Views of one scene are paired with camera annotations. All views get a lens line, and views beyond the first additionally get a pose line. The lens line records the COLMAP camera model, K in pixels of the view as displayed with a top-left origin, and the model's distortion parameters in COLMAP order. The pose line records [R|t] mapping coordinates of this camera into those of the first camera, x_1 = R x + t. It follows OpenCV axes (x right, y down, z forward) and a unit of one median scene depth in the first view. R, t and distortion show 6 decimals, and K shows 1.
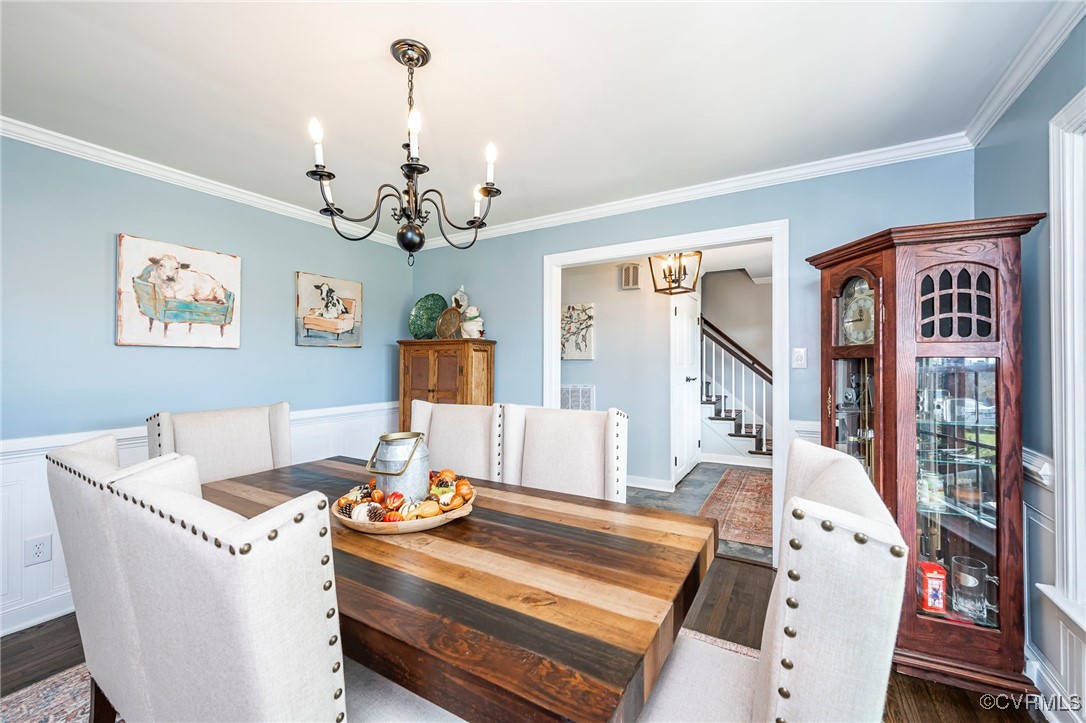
lens RADIAL K [[426.5, 0, 541.2], [0, 426.5, 362.7], [0, 0, 1]] dist [0.002411, 0.000660]
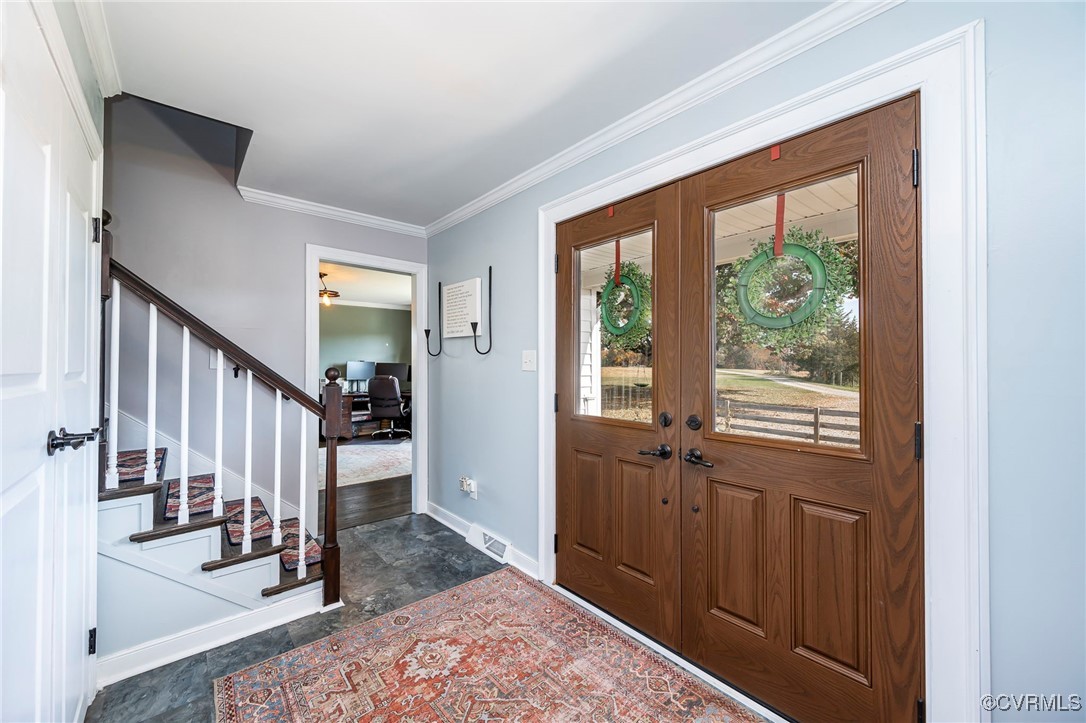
lens RADIAL K [[426.5, 0, 541.2], [0, 426.5, 362.7], [0, 0, 1]] dist [0.002411, 0.000660]
pose [[0.310587, 0.014113, 0.950440, 0.181145], [-0.004206, 0.999900, -0.013474, -0.001067], [-0.950536, 0.000187, 0.310615, 0.611130]]
